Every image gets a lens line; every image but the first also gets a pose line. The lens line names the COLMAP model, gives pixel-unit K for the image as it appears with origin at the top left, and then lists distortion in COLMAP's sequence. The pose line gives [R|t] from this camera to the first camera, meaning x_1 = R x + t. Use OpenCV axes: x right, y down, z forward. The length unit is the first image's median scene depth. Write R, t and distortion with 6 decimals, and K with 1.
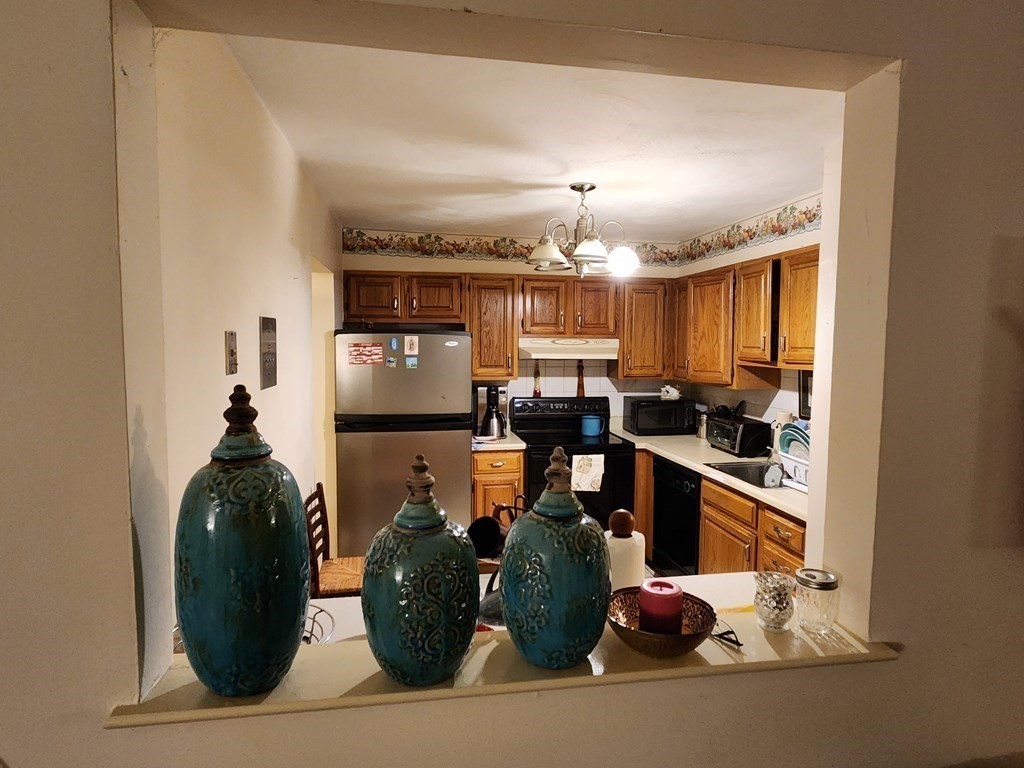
lens RADIAL K [[593.5, 0, 512.8], [0, 593.5, 376.3], [0, 0, 1]] dist [-0.003520, 0.002183]
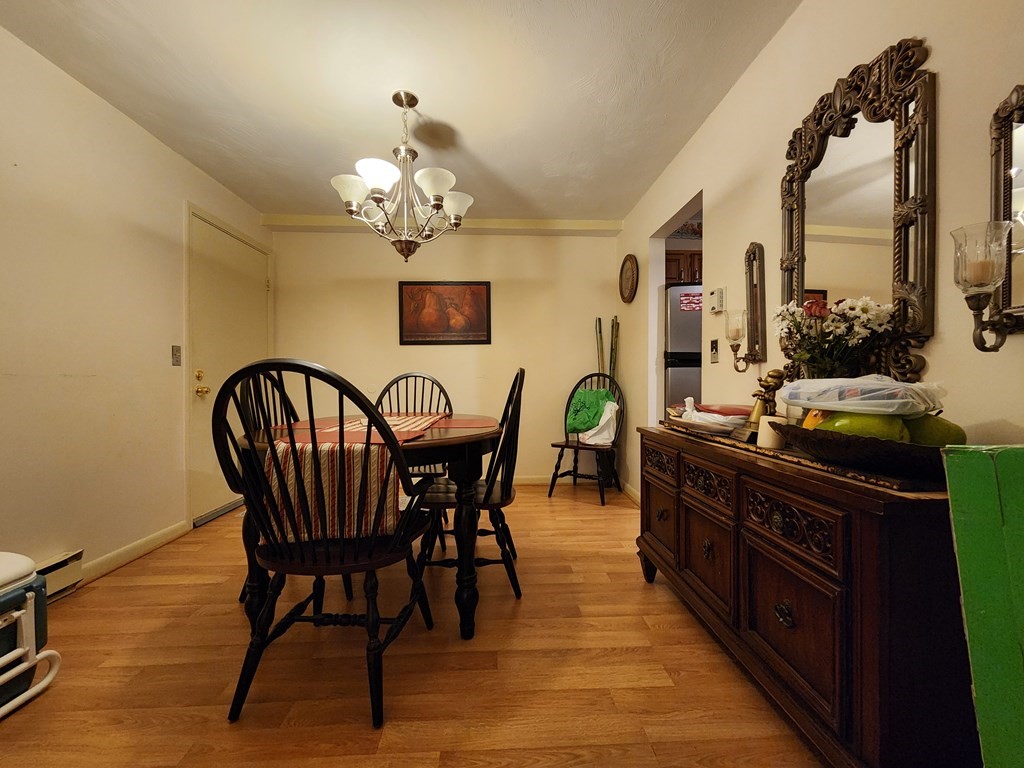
lens RADIAL K [[415.6, 0, 511.7], [0, 415.6, 385.2], [0, 0, 1]] dist [0.001402, -0.000166]
pose [[0.992589, -0.000910, -0.121516, -0.491837], [-0.005321, 0.998687, -0.050943, 0.168299], [0.121403, 0.051212, 0.991281, 0.118261]]
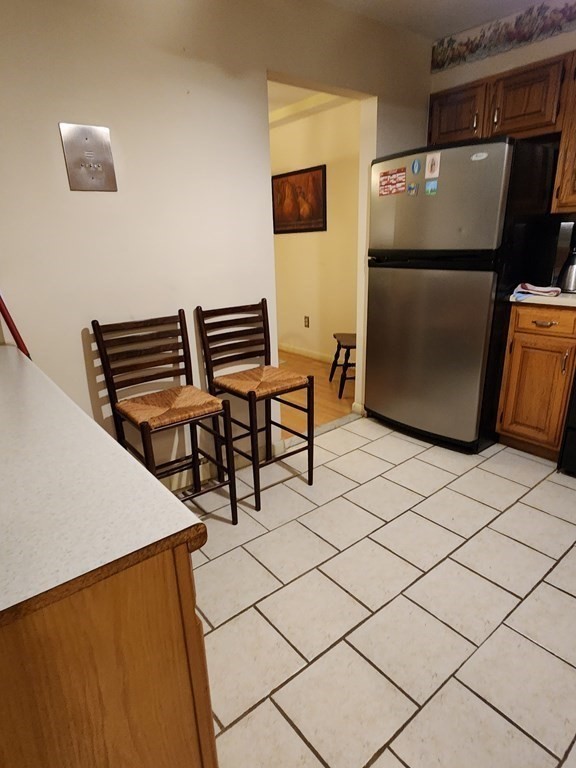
lens RADIAL K [[445.1, 0, 289.5], [0, 445.1, 386.3], [0, 0, 1]] dist [-0.003520, 0.002183]
pose [[0.491425, 0.258136, -0.831786, 0.335990], [-0.015864, 0.957560, 0.287796, 0.069376], [0.870776, -0.128235, 0.474664, 0.453332]]
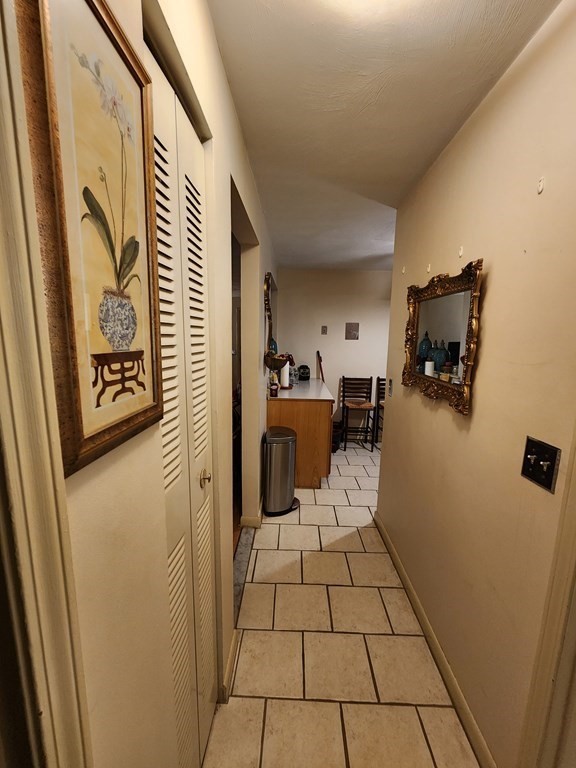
lens RADIAL K [[311.7, 0, 289.6], [0, 311.7, 386.6], [0, 0, 1]] dist [0.001402, -0.000166]
pose [[-0.194562, 0.146179, -0.969937, 0.974994], [-0.079388, 0.983242, 0.164109, 0.009429], [0.977672, 0.108931, -0.179697, 0.526843]]
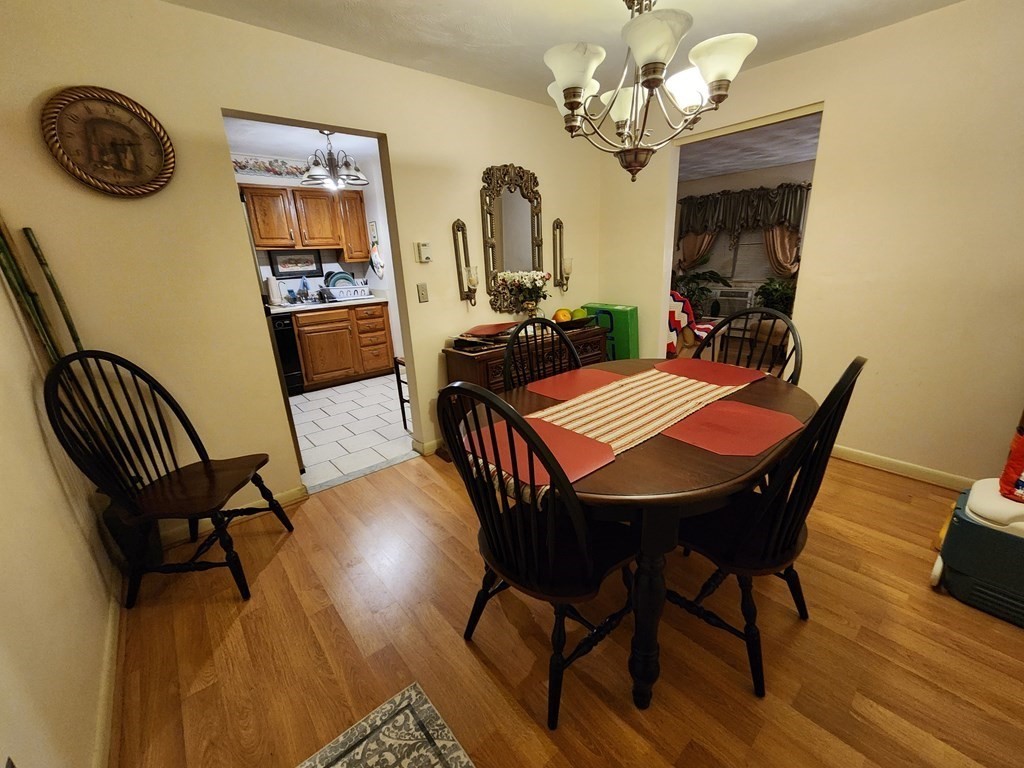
lens RADIAL K [[415.6, 0, 516.1], [0, 415.6, 381.4], [0, 0, 1]] dist [0.001402, -0.000166]
pose [[-0.521793, -0.232876, 0.820671, -1.012697], [0.084959, 0.943049, 0.321620, 0.015277], [-0.848831, 0.237542, -0.472292, 0.981105]]
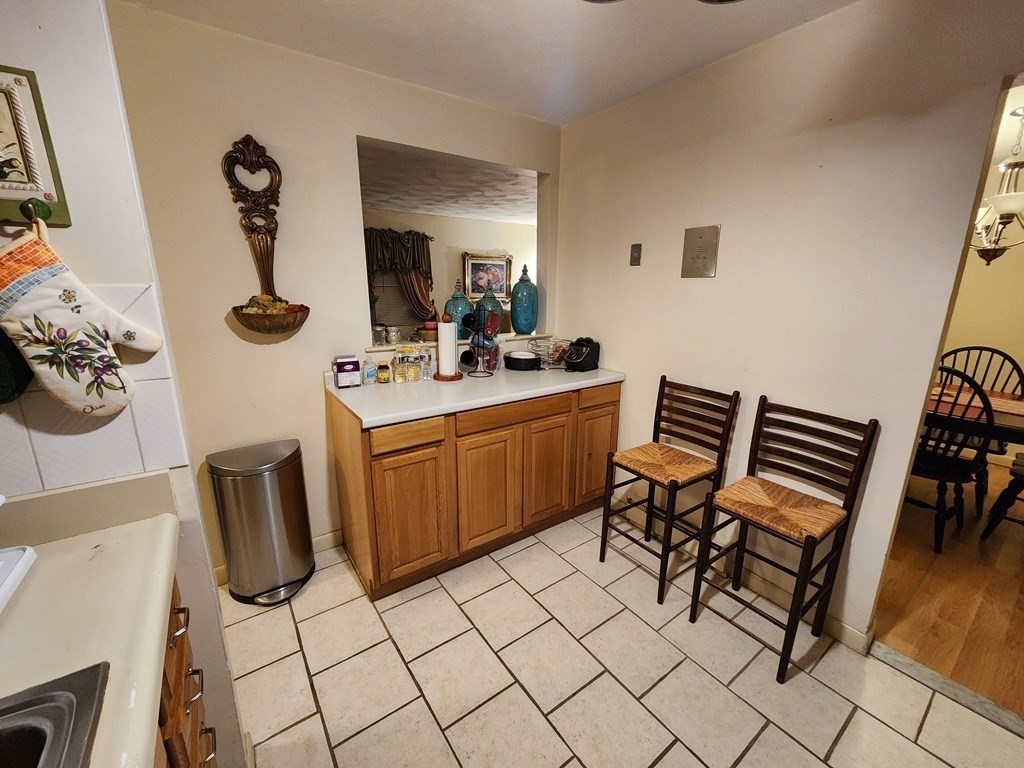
lens RADIAL K [[415.6, 0, 514.6], [0, 415.6, 388.1], [0, 0, 1]] dist [0.001402, -0.000166]
pose [[-0.893635, 0.091271, -0.439416, 0.244784], [-0.045034, 0.955924, 0.290139, 0.001011], [0.446529, 0.279067, -0.850137, 0.921070]]
